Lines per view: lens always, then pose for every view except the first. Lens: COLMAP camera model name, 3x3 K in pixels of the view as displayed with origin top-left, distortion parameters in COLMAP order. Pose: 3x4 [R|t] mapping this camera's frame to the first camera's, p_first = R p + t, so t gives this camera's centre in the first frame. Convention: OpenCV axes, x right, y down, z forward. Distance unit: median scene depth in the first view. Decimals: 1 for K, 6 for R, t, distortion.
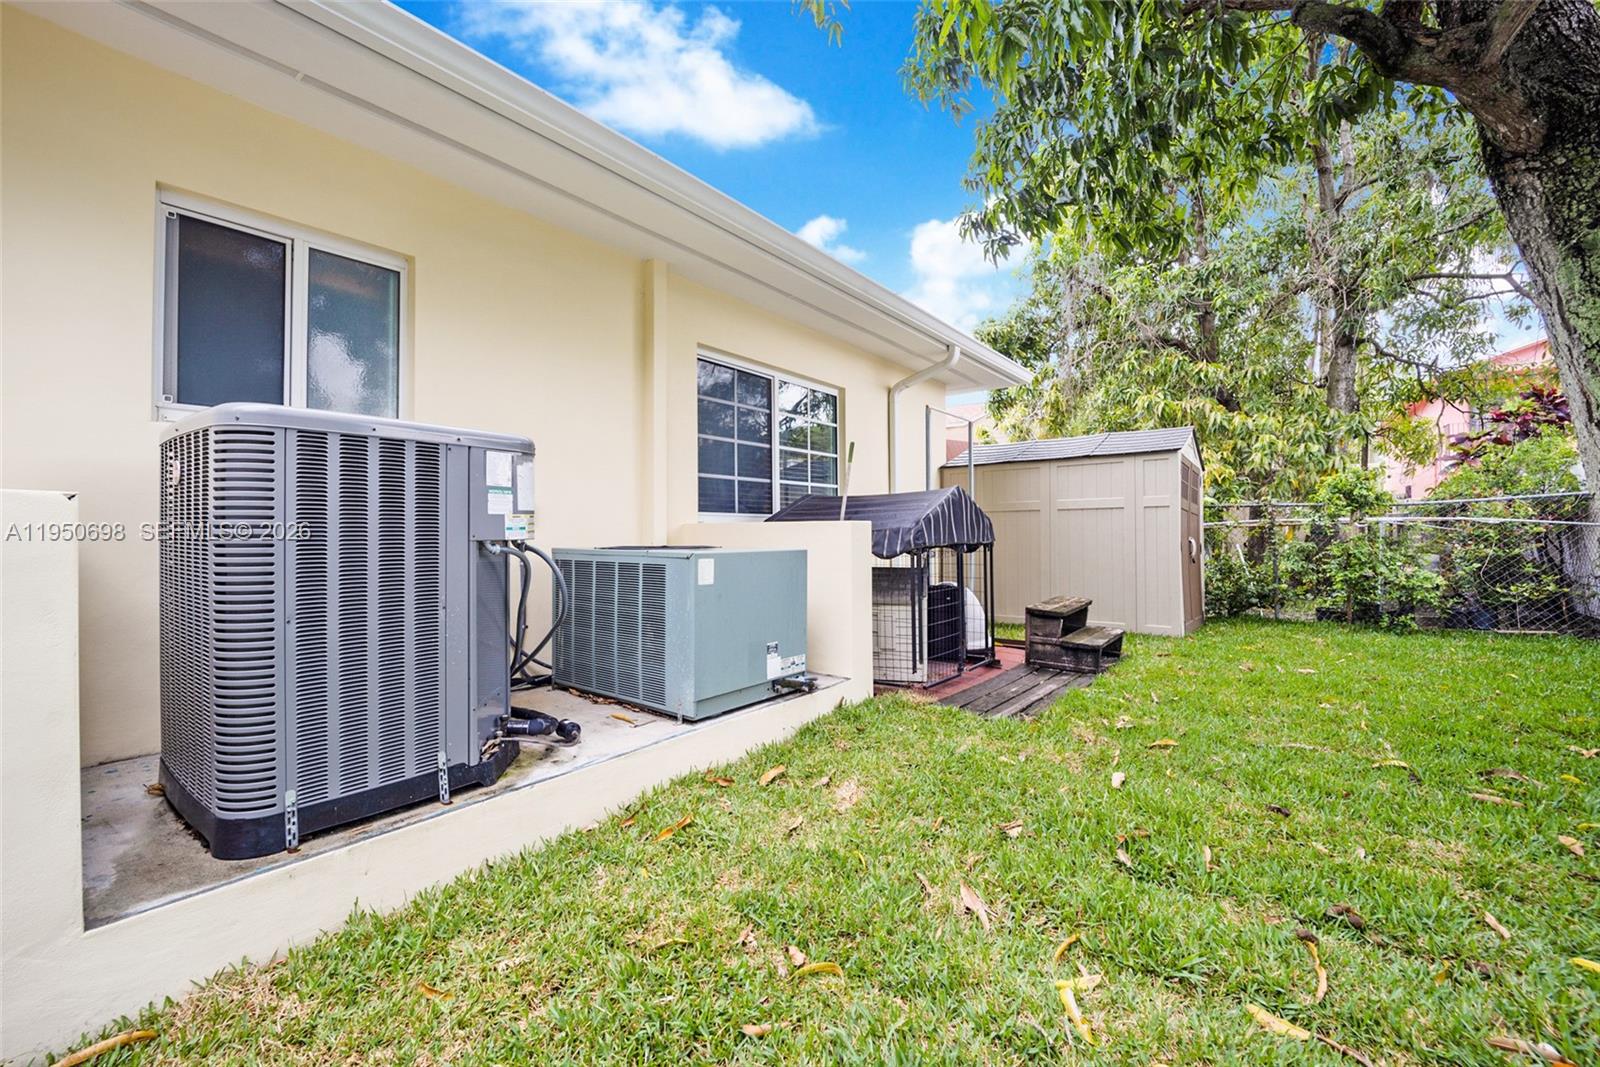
lens RADIAL K [[652.0, 0, 804.4], [0, 652.0, 520.6], [0, 0, 1]] dist [-0.019414, -0.002543]
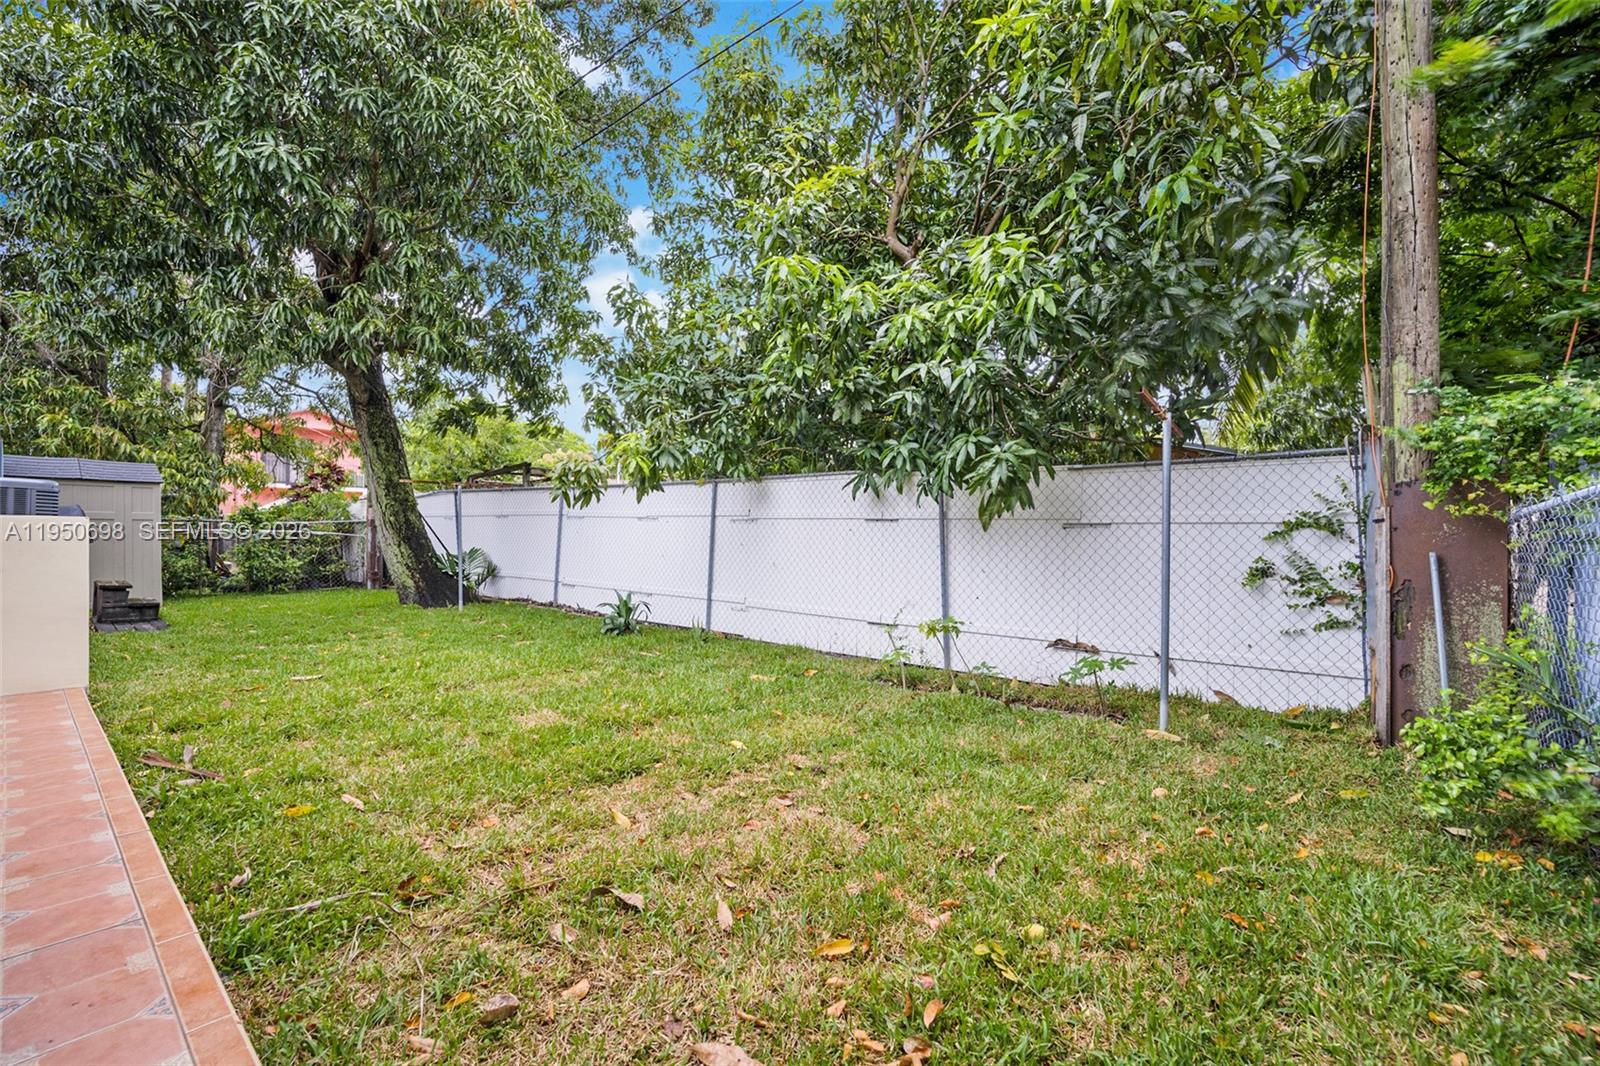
lens RADIAL K [[652.0, 0, 805.3], [0, 652.0, 531.0], [0, 0, 1]] dist [-0.019414, -0.002543]
pose [[0.022664, 0.018594, 0.999570, -0.689268], [-0.023371, 0.999564, -0.018064, -0.005904], [-0.999470, -0.022951, 0.023089, -0.434679]]
